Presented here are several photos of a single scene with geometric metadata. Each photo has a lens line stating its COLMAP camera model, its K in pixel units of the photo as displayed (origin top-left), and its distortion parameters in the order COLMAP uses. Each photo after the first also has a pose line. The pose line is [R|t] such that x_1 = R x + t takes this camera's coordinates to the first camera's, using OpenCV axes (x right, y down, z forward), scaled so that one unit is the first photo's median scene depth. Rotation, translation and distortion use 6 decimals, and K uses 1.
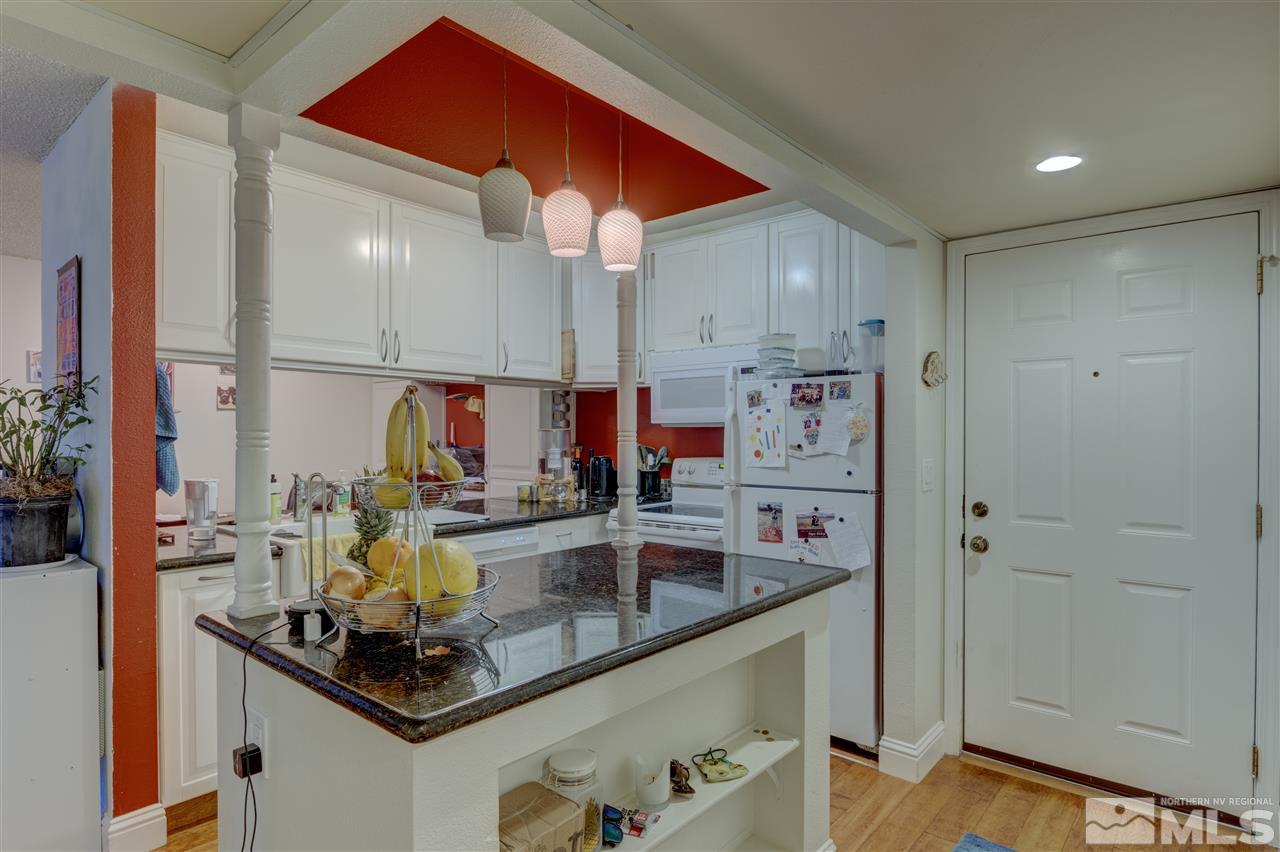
lens RADIAL K [[684.5, 0, 640.0], [0, 684.5, 426.0], [0, 0, 1]] dist [-0.012470, -0.000741]
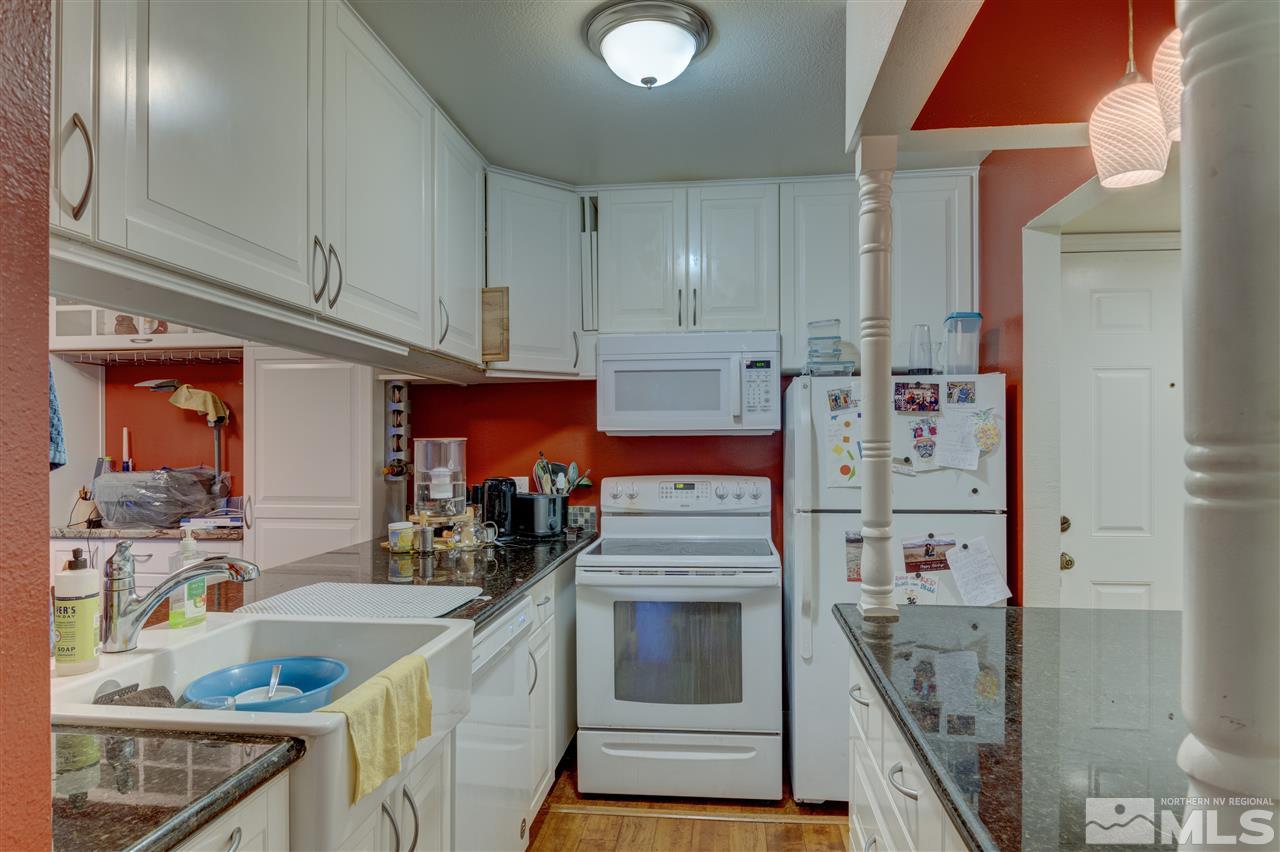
lens RADIAL K [[719.0, 0, 643.5], [0, 719.0, 438.1], [0, 0, 1]] dist [-0.004250, -0.000970]
pose [[0.829054, 0.000823, 0.559168, -0.503220], [-0.002583, 0.999994, 0.002358, 0.002705], [-0.559163, -0.003400, 0.829051, 0.468154]]
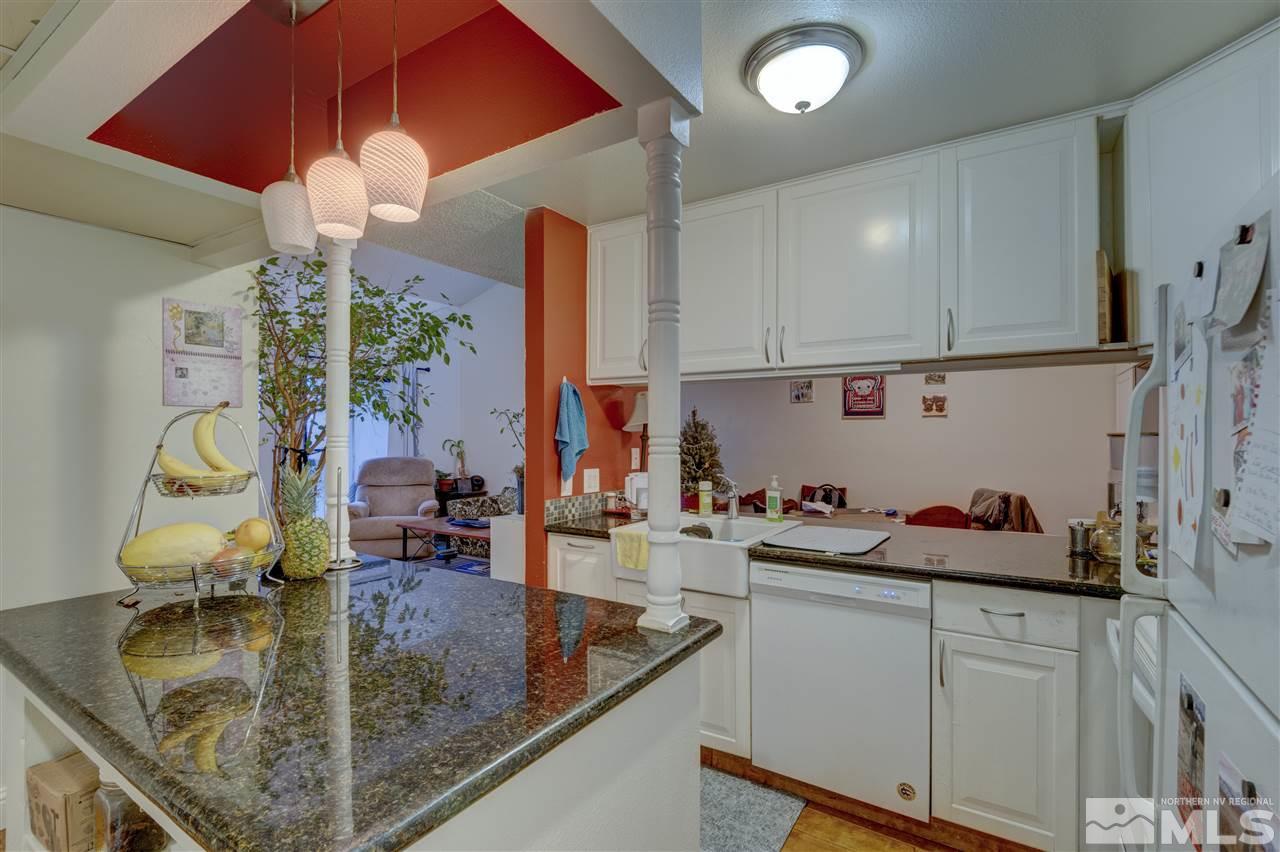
lens RADIAL K [[560.1, 0, 640.0], [0, 560.1, 426.0], [0, 0, 1]] dist [0.000083, -0.000035]
pose [[0.115026, -0.014667, -0.993254, 0.387592], [0.004545, 0.999888, -0.014239, 0.002386], [0.993352, -0.002877, 0.115080, 0.793063]]
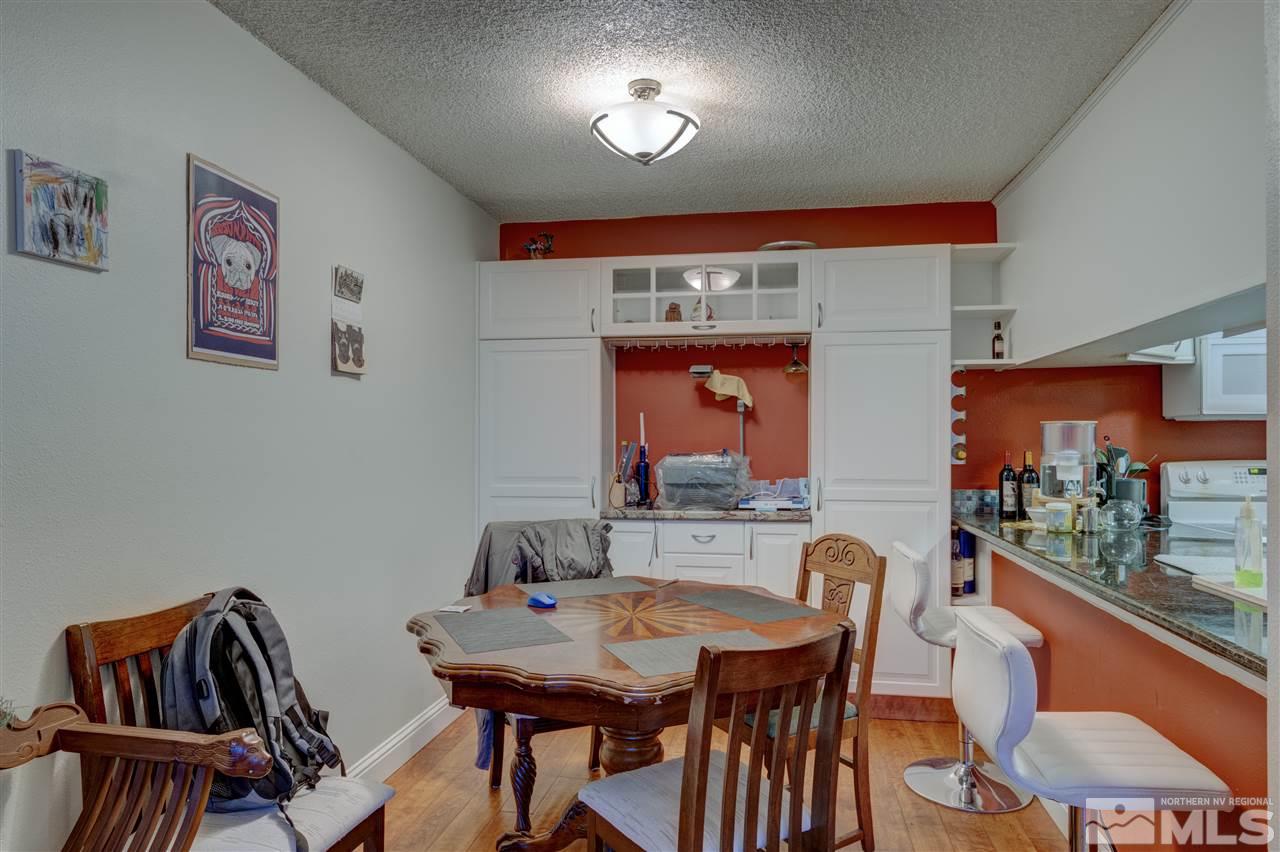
lens RADIAL K [[773.8, 0, 640.0], [0, 773.8, 426.0], [0, 0, 1]] dist [0.002126, 0.000862]
pose [[0.855718, 0.006992, 0.517395, -1.259076], [-0.004665, 0.999972, -0.005797, 0.021484], [-0.517422, 0.002547, 0.855727, 0.826991]]
